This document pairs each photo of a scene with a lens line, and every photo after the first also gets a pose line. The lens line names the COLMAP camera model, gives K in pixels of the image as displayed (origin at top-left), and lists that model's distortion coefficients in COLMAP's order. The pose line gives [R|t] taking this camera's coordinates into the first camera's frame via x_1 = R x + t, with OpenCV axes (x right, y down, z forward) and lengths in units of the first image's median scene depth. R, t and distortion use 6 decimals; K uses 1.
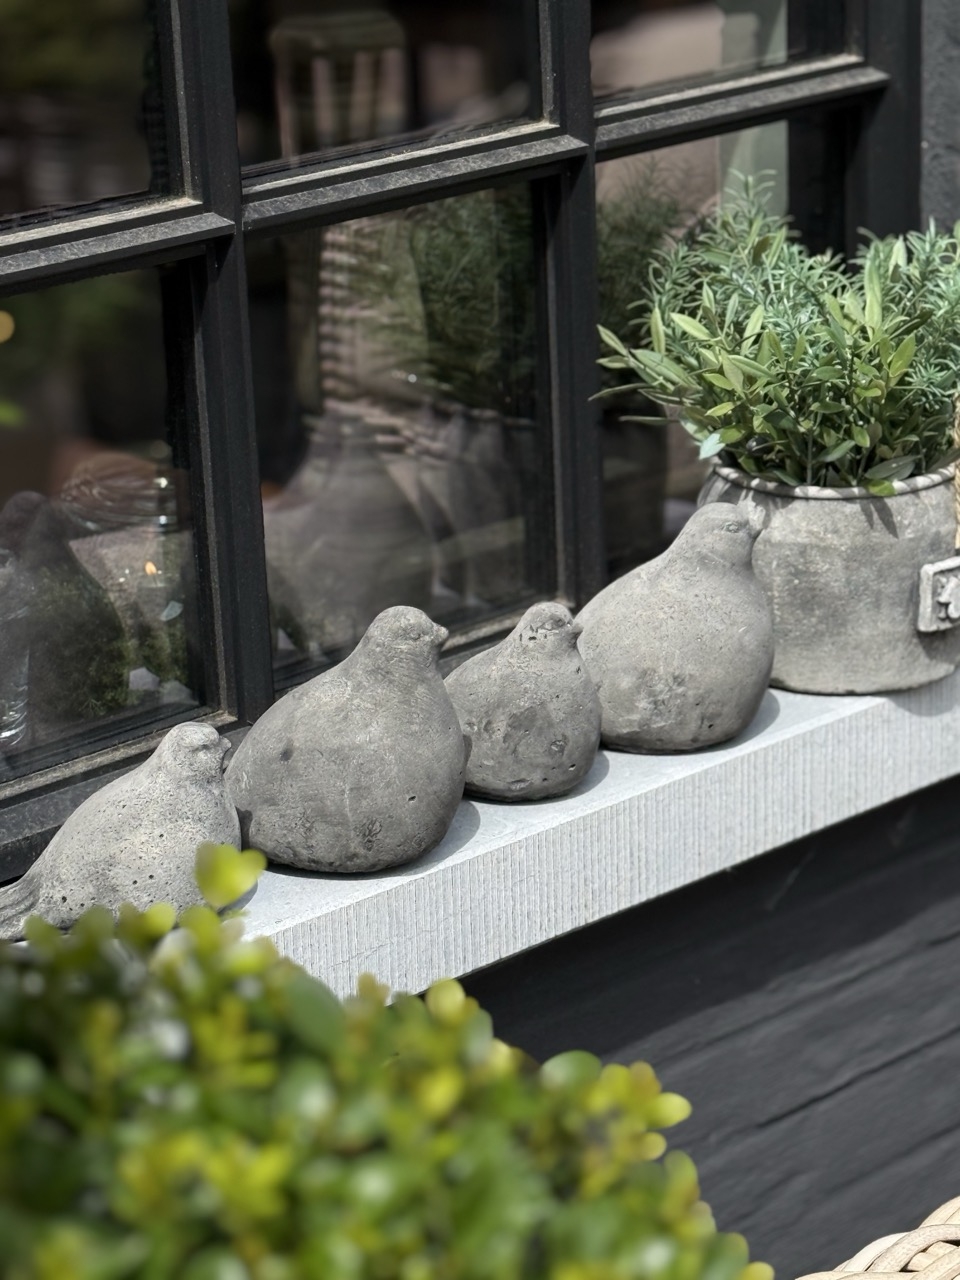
lens RADIAL K [[3566.9, 0, 483.1], [0, 3566.9, 635.3], [0, 0, 1]] dist [0.149983, 0.000000]
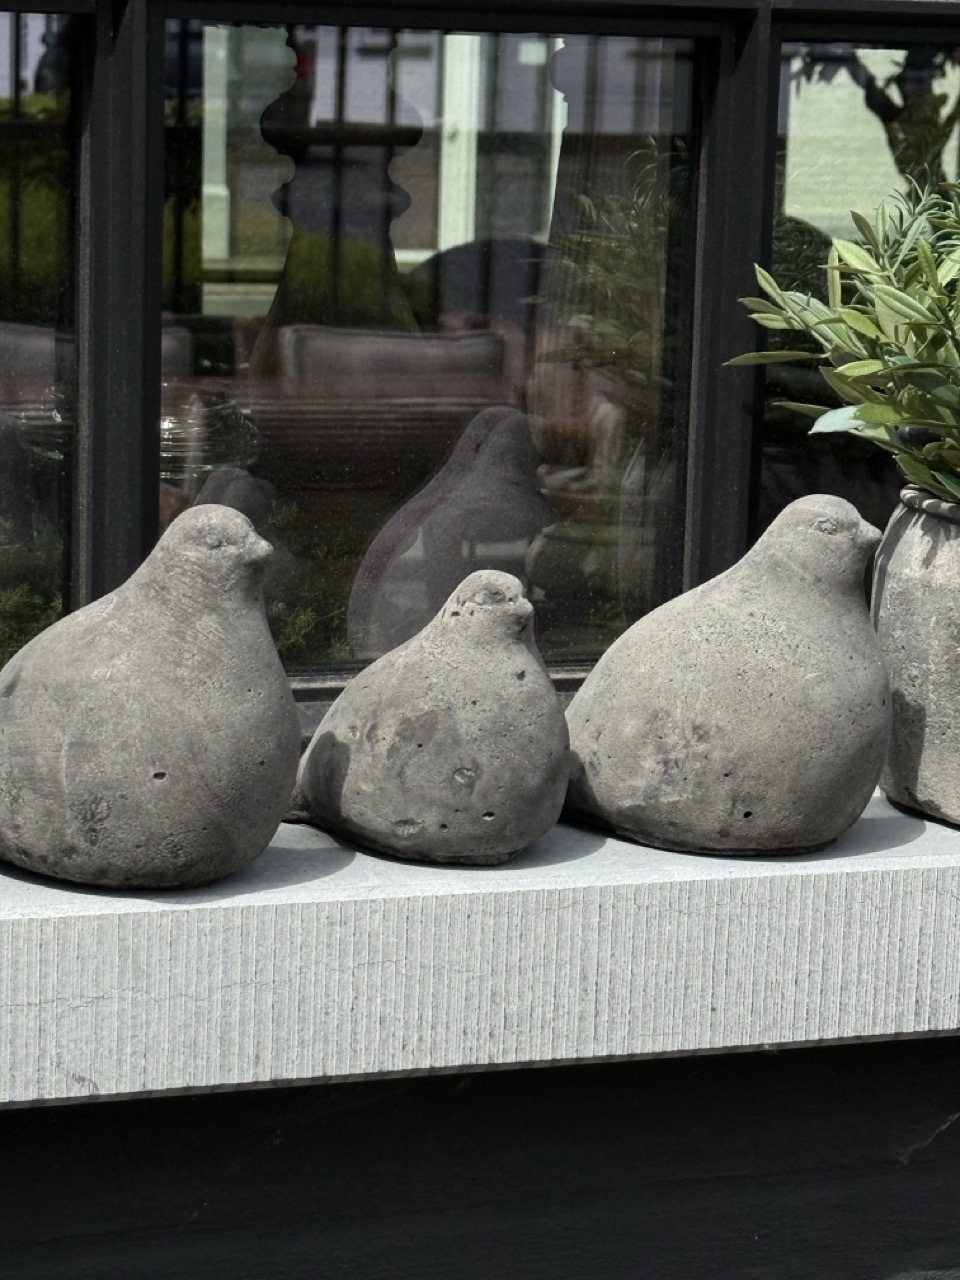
lens RADIAL K [[3566.9, 0, 474.3], [0, 3566.9, 648.6], [0, 0, 1]] dist [0.149983, 0.000000]
pose [[0.928524, 0.127634, -0.348643, 0.250387], [-0.181996, 0.974962, -0.127778, 0.091800], [0.323605, 0.182096, 0.928505, 0.368708]]
